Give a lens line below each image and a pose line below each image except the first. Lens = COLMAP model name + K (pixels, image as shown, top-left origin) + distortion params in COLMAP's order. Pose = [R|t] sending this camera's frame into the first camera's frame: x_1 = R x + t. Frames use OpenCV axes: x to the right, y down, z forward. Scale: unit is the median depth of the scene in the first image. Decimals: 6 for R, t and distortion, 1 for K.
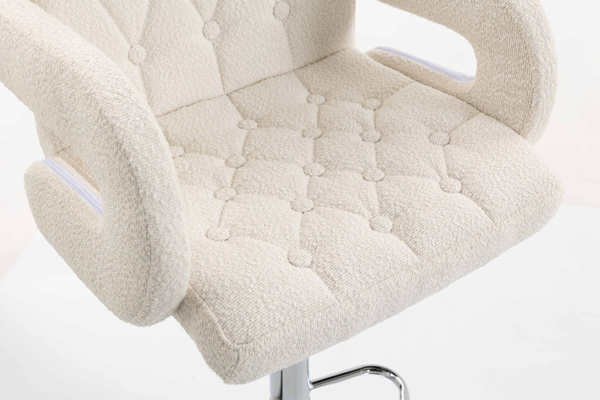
lens RADIAL K [[881.8, 0, 297.0], [0, 881.8, 198.3], [0, 0, 1]] dist [0.027550, 0.000000]
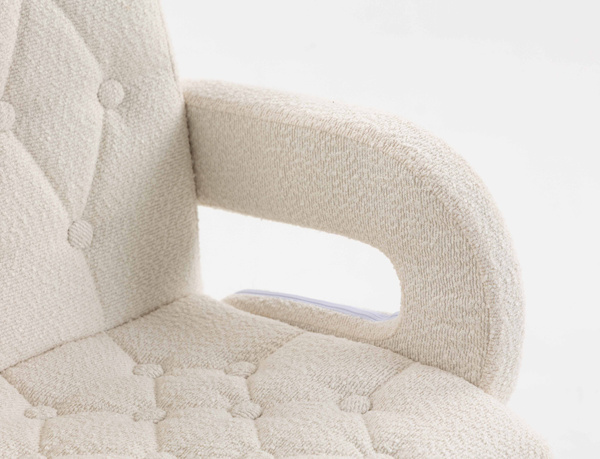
lens RADIAL K [[1753.0, 0, 300.7], [0, 1753.0, 229.9], [0, 0, 1]] dist [0.062452, 0.000000]
pose [[0.988203, -0.058843, 0.141392, -0.044812], [0.092626, 0.964880, -0.245819, 0.113107], [-0.121961, 0.256016, 0.958948, -0.217419]]
